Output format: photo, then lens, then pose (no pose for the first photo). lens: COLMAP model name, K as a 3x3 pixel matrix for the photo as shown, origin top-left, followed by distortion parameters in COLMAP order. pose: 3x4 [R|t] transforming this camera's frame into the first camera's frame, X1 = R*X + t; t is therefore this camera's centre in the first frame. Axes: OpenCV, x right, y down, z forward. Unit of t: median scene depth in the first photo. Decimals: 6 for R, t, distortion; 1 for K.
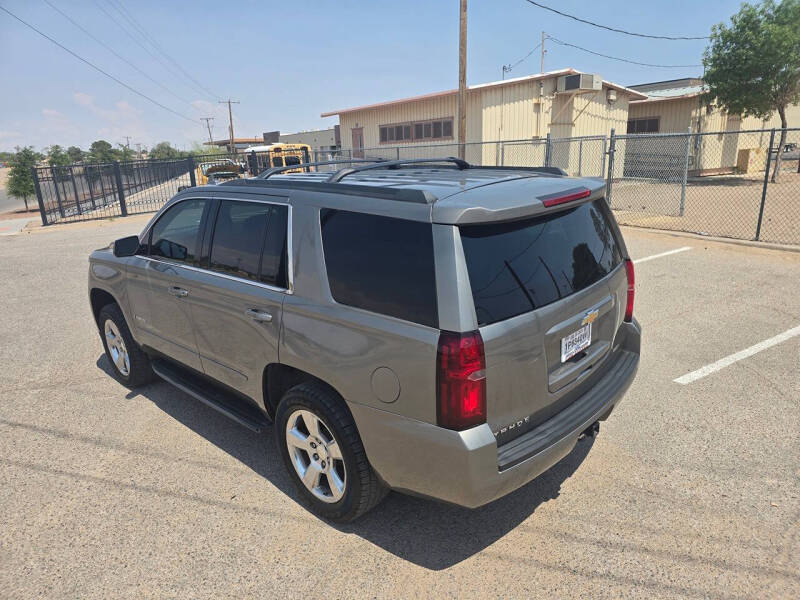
lens RADIAL K [[537.5, 0, 400.0], [0, 537.5, 300.0], [0, 0, 1]] dist [0.053060, -0.049711]
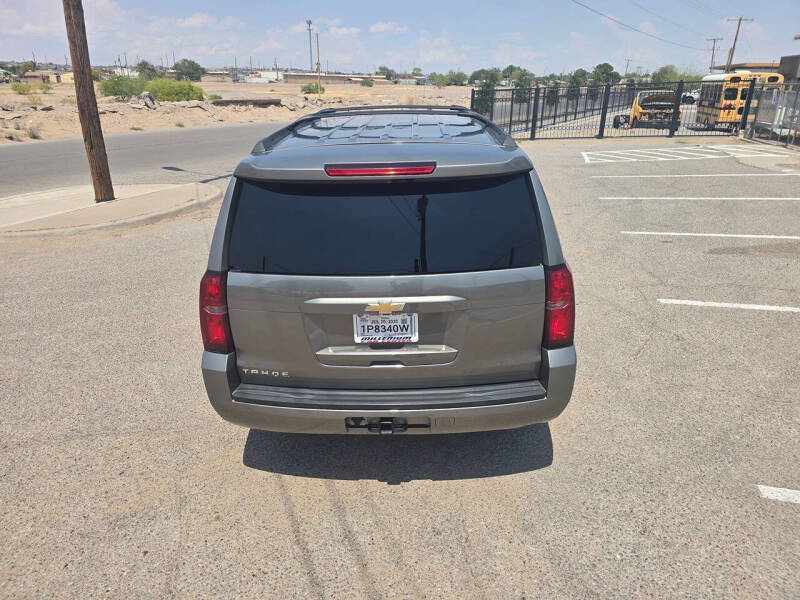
lens RADIAL K [[537.5, 0, 400.0], [0, 537.5, 300.0], [0, 0, 1]] dist [0.053060, -0.049711]
pose [[0.678627, 0.312270, -0.664795, 0.143648], [-0.226829, 0.949980, 0.214678, -0.026730], [0.698580, 0.005108, 0.715514, 0.056550]]
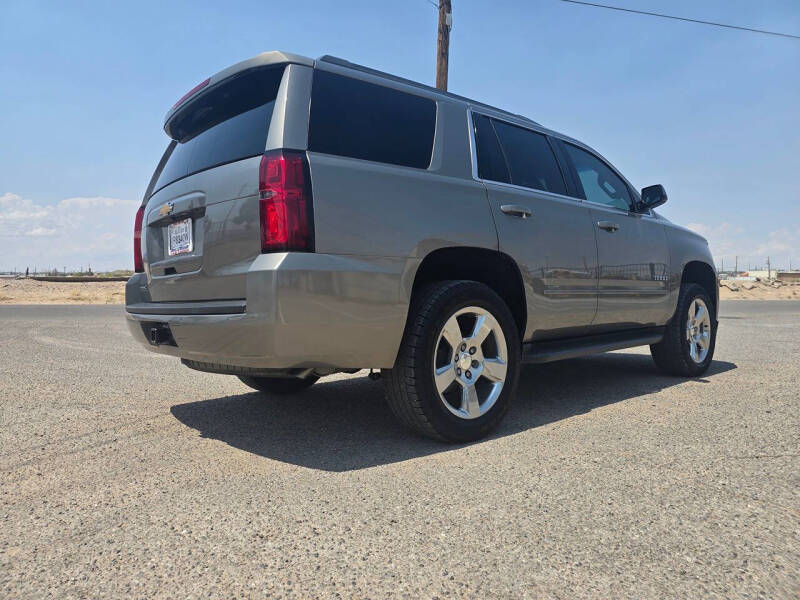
lens RADIAL K [[542.7, 0, 403.7], [0, 542.7, 298.5], [0, 0, 1]] dist [0.050551, -0.047993]
pose [[-0.064023, 0.061708, -0.996039, 0.194476], [-0.265555, 0.961047, 0.076610, -0.000546], [0.961968, 0.269408, -0.045143, 0.223748]]
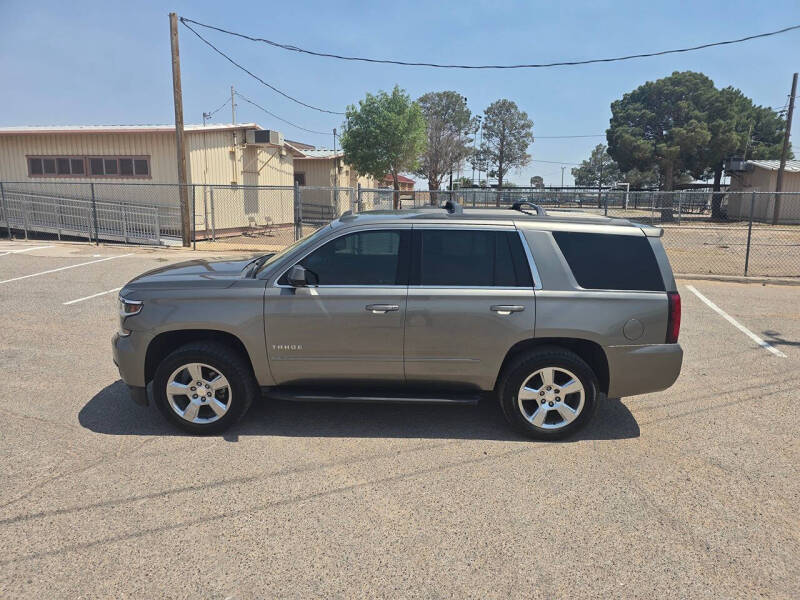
lens RADIAL K [[542.7, 0, 403.7], [0, 542.7, 298.5], [0, 0, 1]] dist [0.050551, -0.047993]
pose [[0.737784, -0.080096, 0.670268, -0.238349], [0.136964, 0.990044, -0.032451, 0.001811], [-0.660996, 0.115744, 0.741409, 0.020701]]
